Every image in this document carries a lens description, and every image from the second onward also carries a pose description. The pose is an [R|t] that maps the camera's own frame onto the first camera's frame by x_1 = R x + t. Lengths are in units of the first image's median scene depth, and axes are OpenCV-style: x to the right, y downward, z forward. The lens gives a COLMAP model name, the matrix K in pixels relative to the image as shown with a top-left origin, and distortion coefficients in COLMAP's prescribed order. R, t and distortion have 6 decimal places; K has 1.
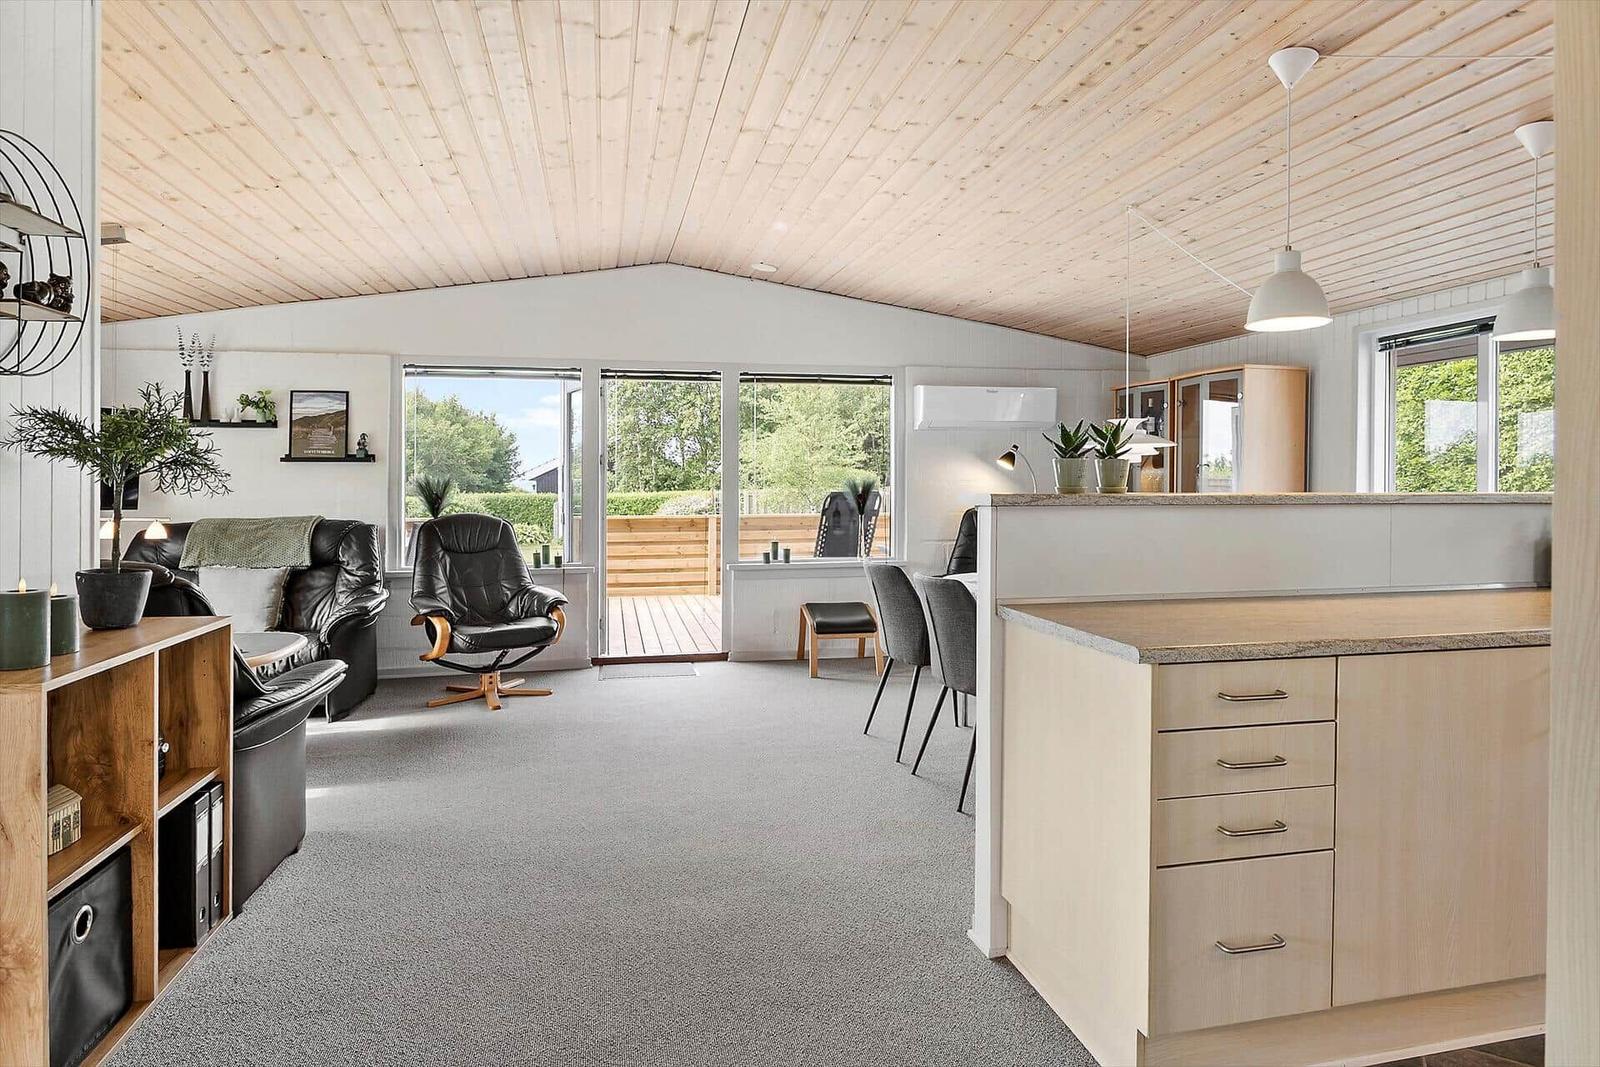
lens RADIAL K [[912.9, 0, 817.3], [0, 912.9, 479.6], [0, 0, 1]] dist [0.016876, -0.001012]
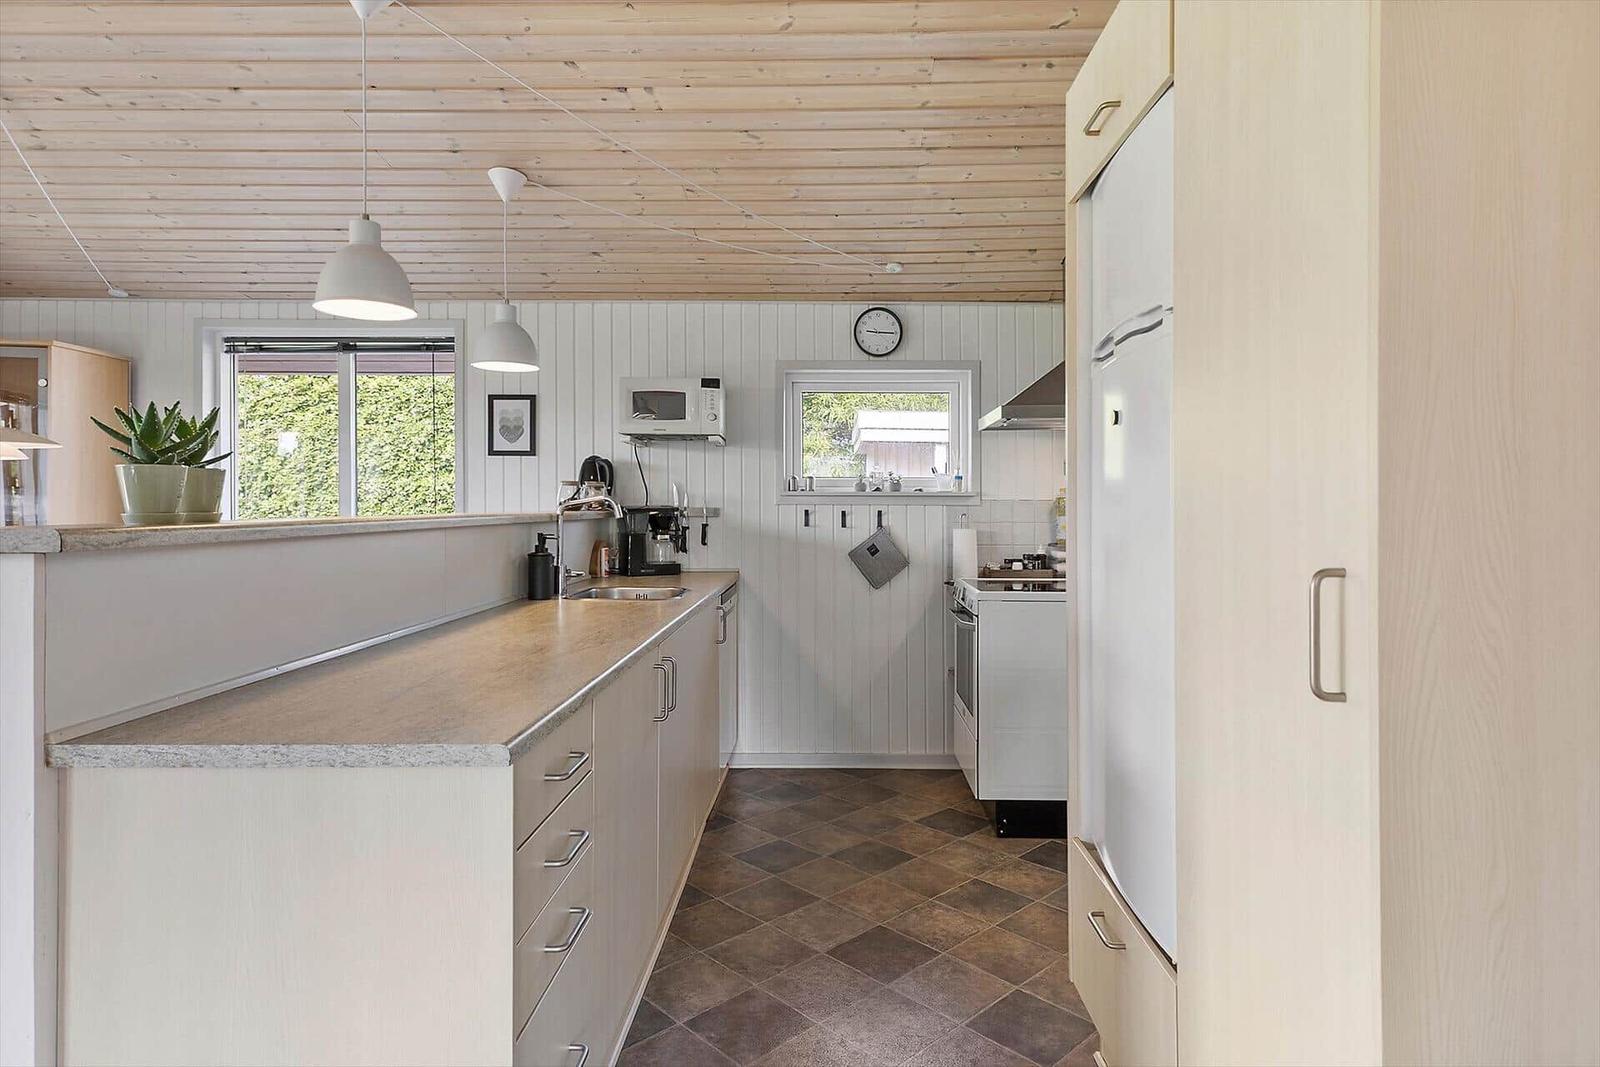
lens RADIAL K [[912.9, 0, 826.6], [0, 912.9, 497.4], [0, 0, 1]] dist [0.016876, -0.001012]
pose [[0.230983, 0.002540, 0.972954, -0.128349], [-0.001993, 0.999996, -0.002138, -0.001003], [-0.972956, -0.001446, 0.230987, 0.284794]]
